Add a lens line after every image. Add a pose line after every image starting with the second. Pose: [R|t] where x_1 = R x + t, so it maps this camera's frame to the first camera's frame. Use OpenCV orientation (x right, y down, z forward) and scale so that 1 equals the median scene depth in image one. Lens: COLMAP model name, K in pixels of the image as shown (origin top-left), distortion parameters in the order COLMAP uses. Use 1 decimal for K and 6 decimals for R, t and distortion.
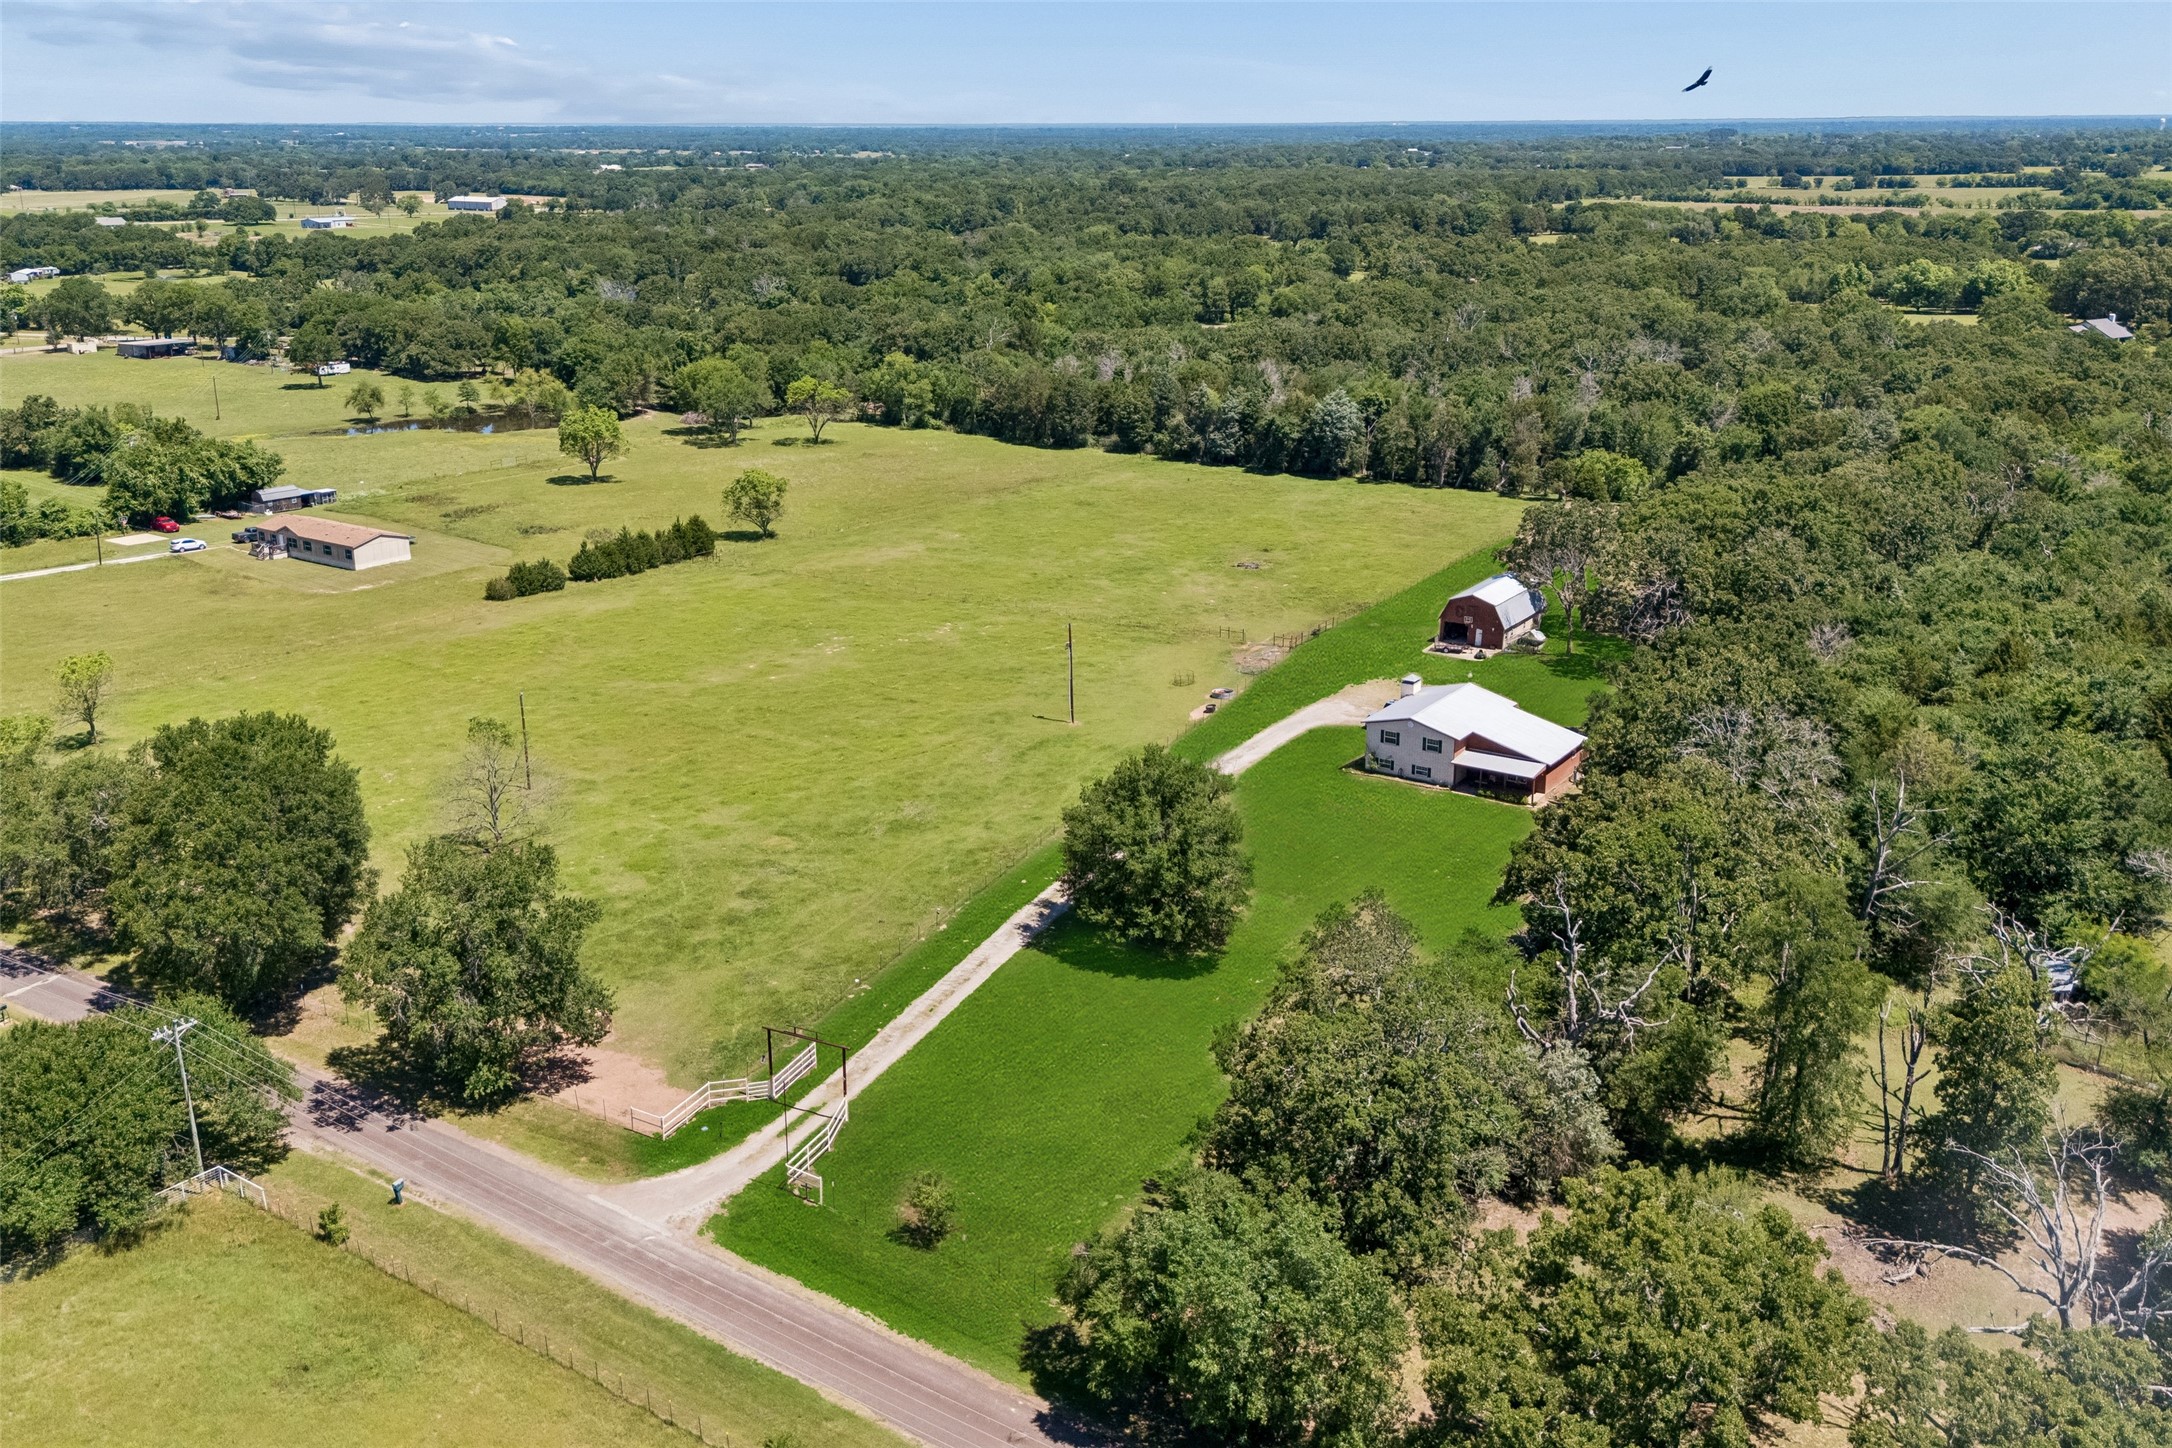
lens RADIAL K [[1896.5, 0, 1086.0], [0, 1896.5, 724.0], [0, 0, 1]] dist [0.117987, -0.123453]
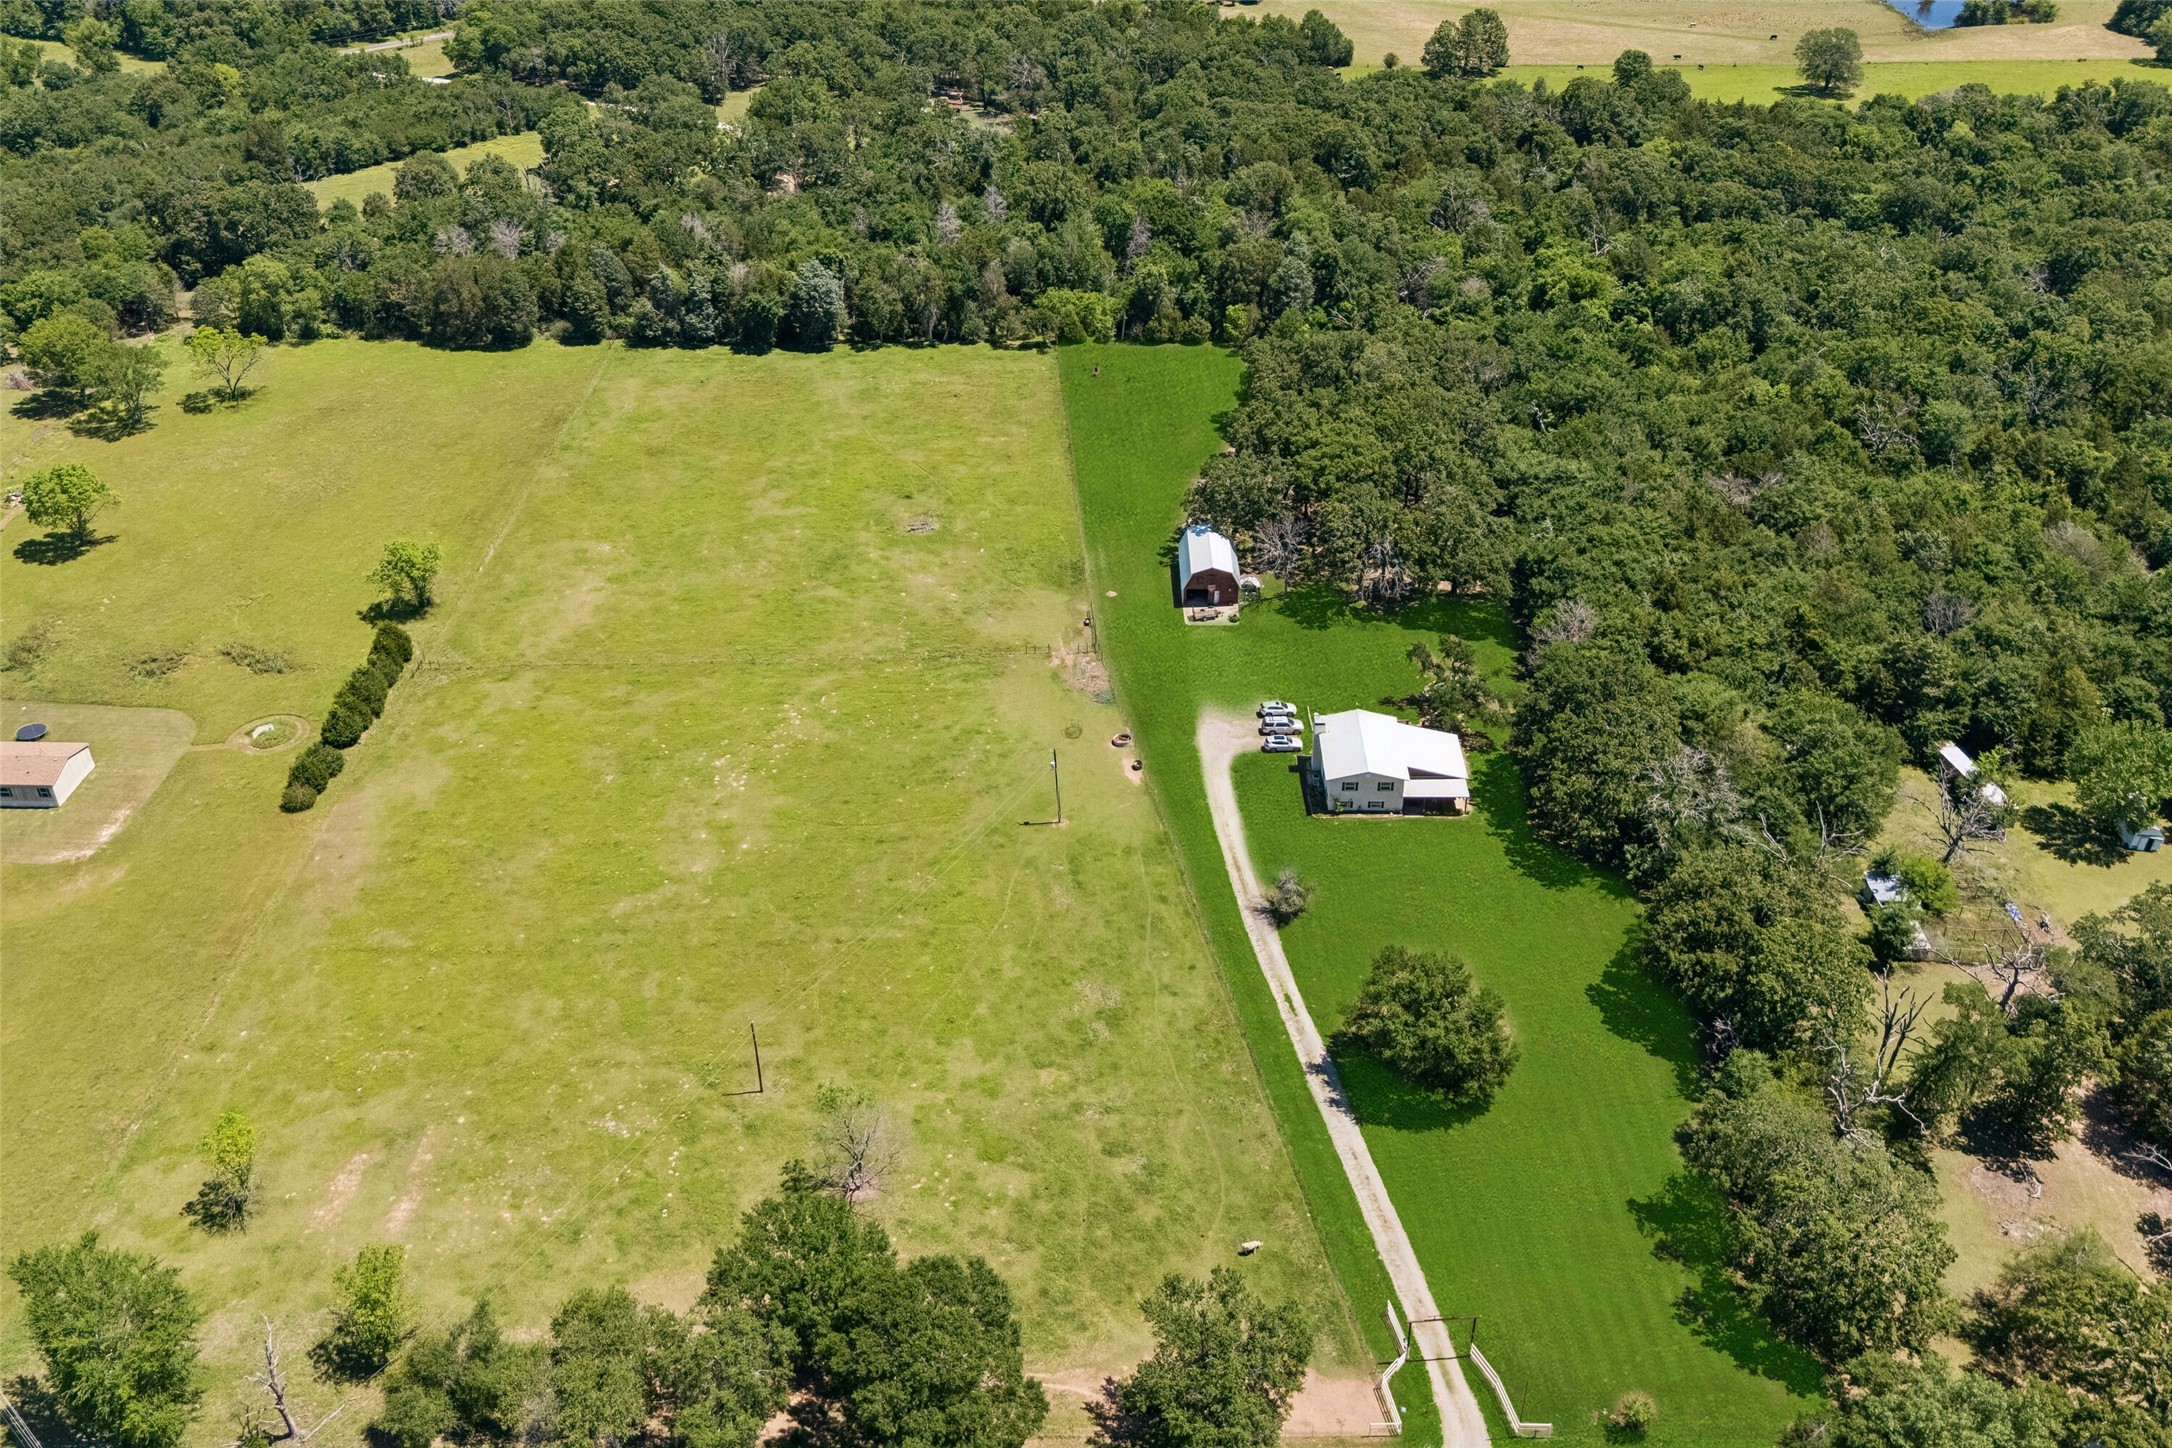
lens RADIAL K [[1896.5, 0, 1086.0], [0, 1896.5, 724.0], [0, 0, 1]] dist [0.117987, -0.123453]
pose [[0.841448, -0.301527, 0.448382, -0.433679], [0.172326, 0.936238, 0.306207, -0.358777], [-0.512122, -0.180390, 0.839756, 0.023178]]
